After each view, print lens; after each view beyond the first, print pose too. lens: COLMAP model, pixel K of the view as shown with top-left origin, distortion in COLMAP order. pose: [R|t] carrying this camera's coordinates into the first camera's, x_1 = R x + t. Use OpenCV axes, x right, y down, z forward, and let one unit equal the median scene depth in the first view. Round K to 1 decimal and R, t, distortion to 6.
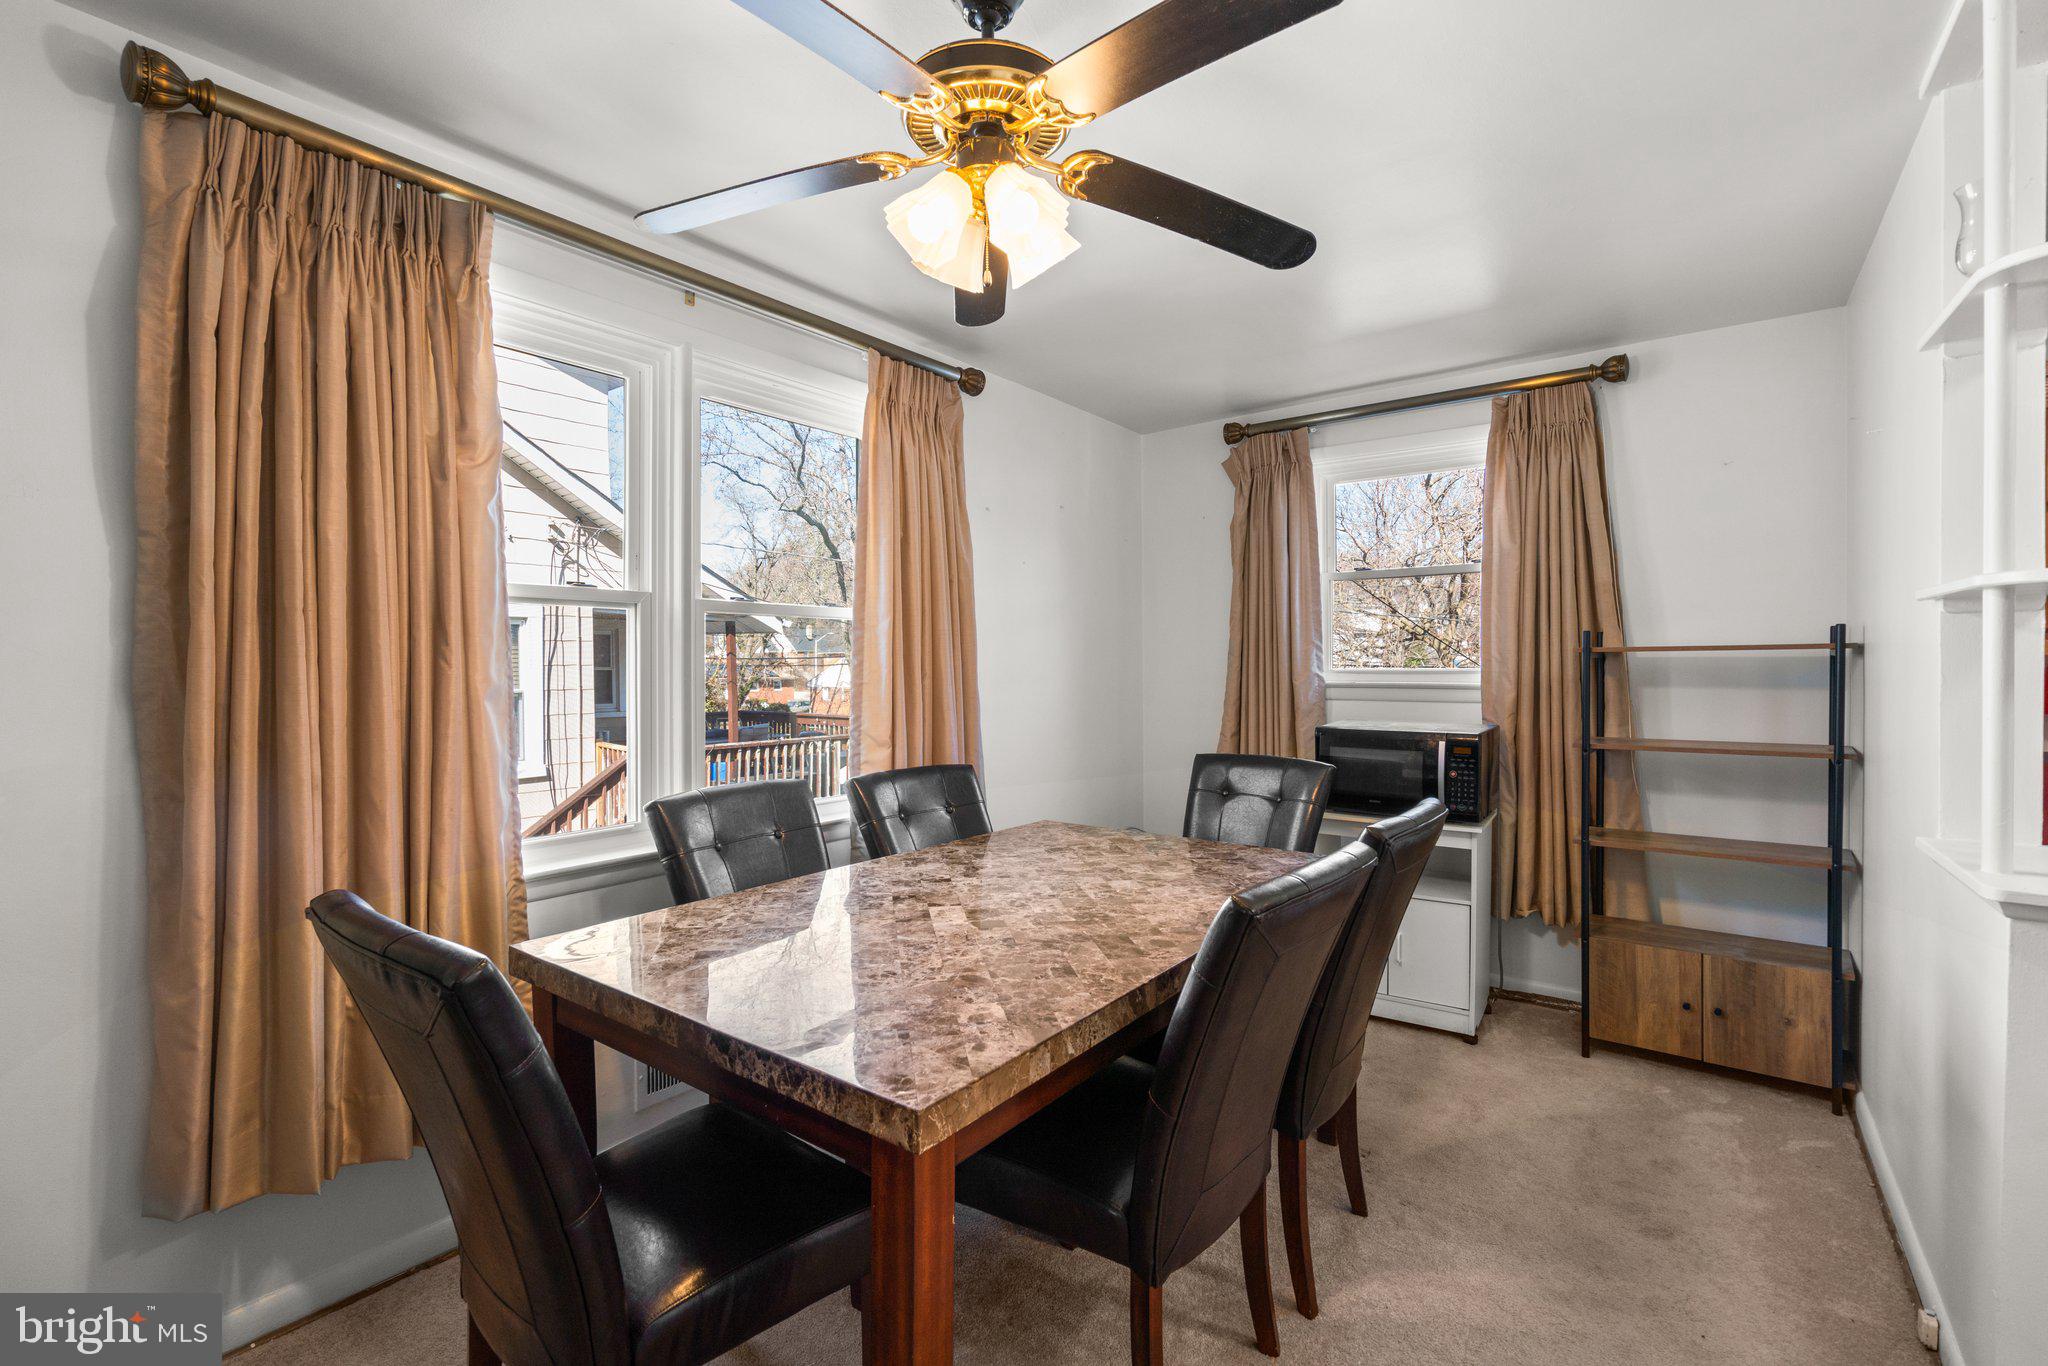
lens RADIAL K [[949.8, 0, 997.6], [0, 949.8, 661.4], [0, 0, 1]] dist [-0.003814, 0.000249]
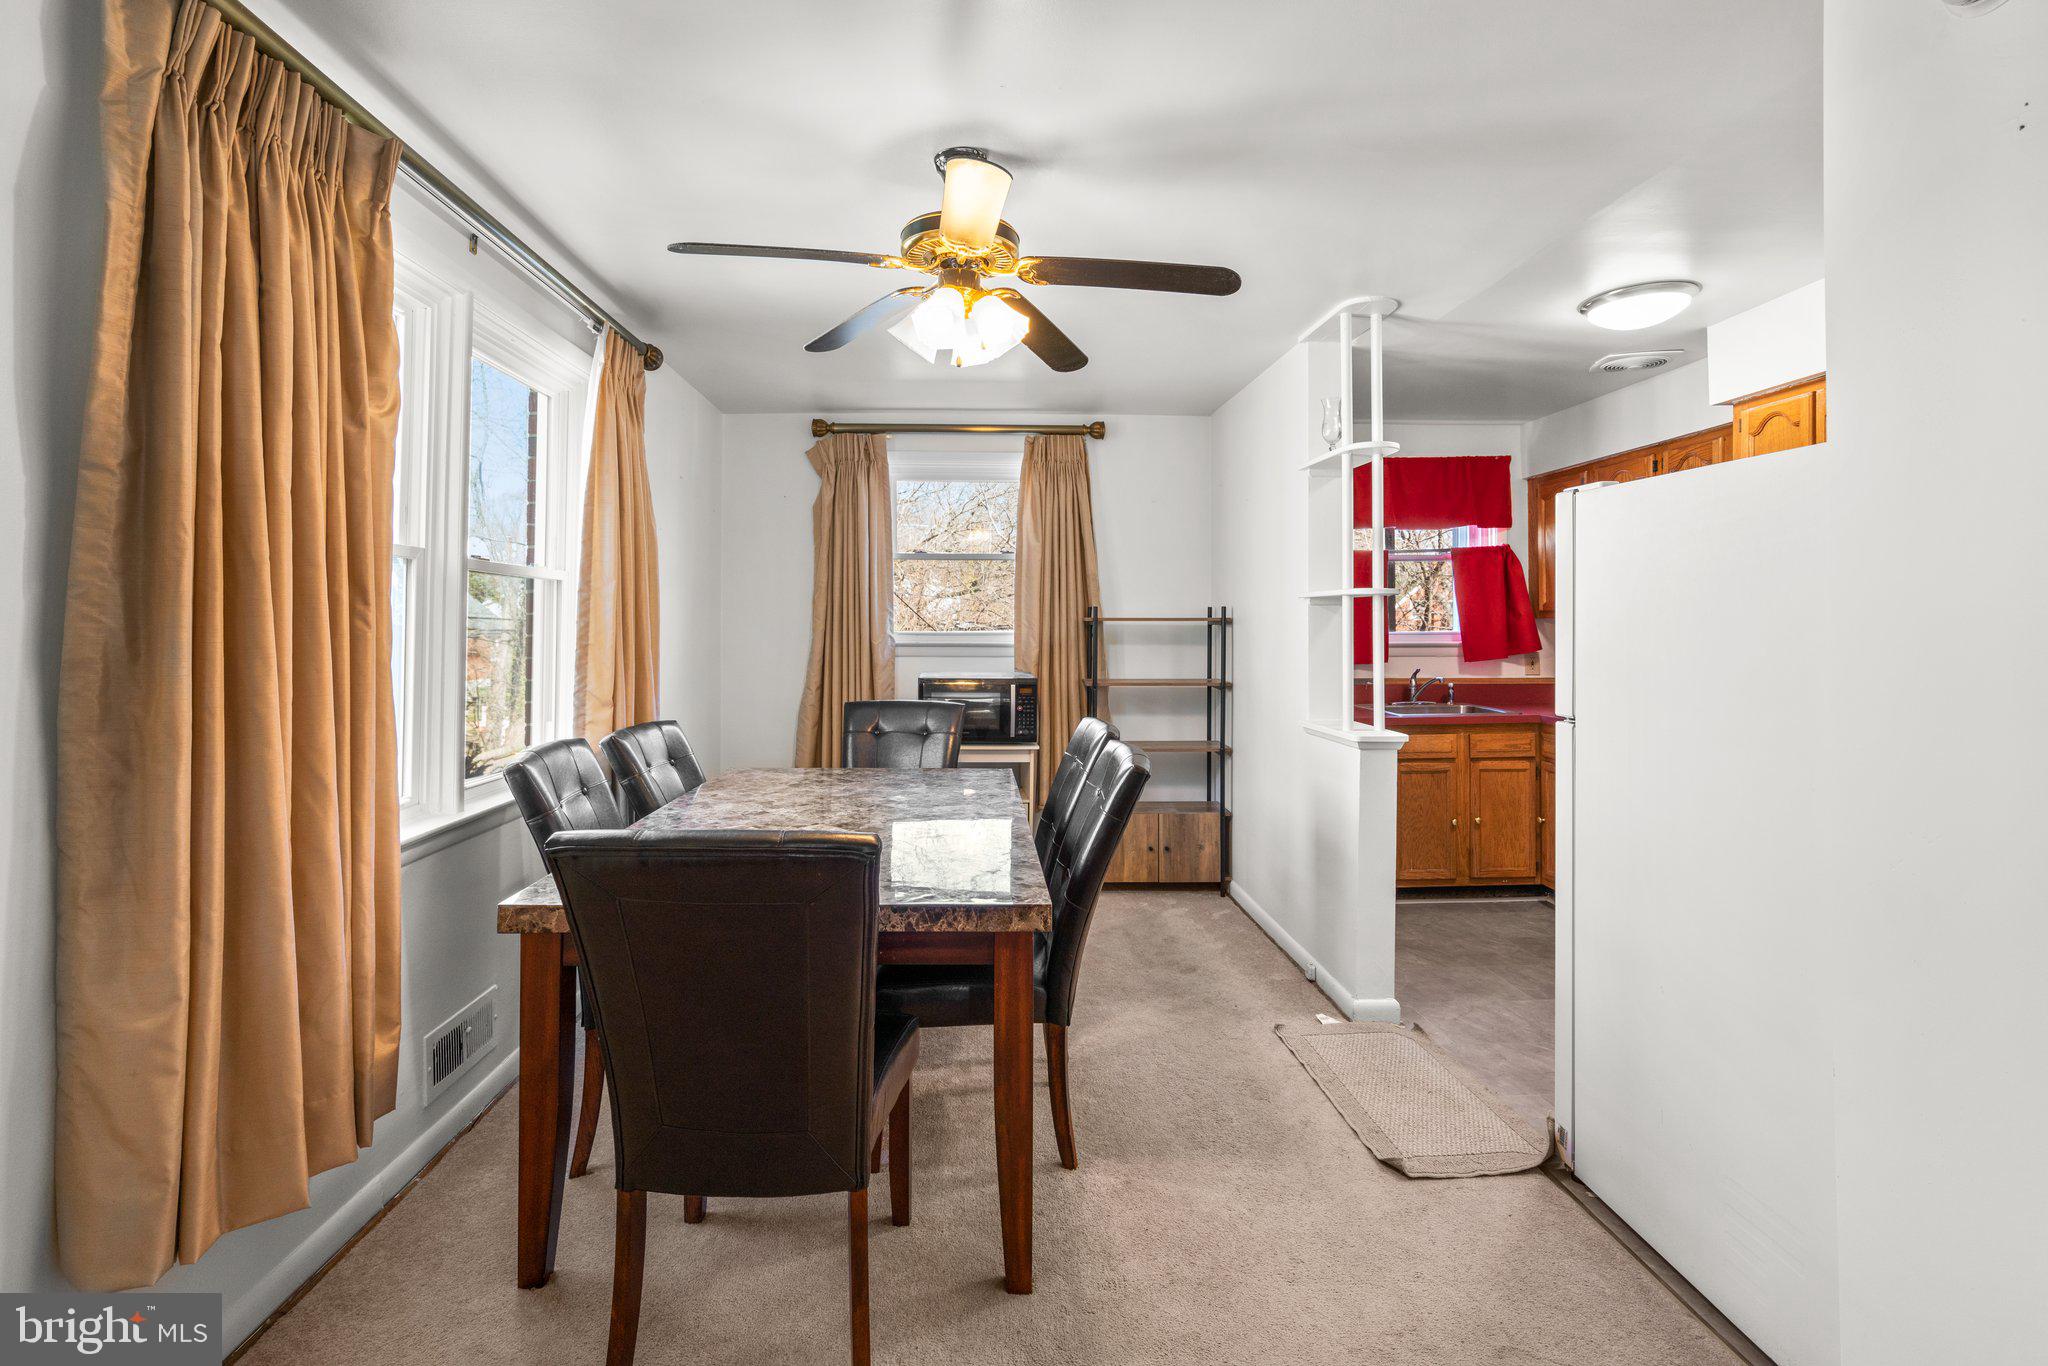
lens RADIAL K [[986.3, 0, 1027.7], [0, 986.3, 586.7], [0, 0, 1]] dist [-0.022705, 0.000258]
pose [[0.757792, 0.032258, 0.651698, -0.484720], [-0.008066, 0.999164, -0.040077, -0.000411], [-0.652446, 0.025114, 0.757419, -0.103204]]
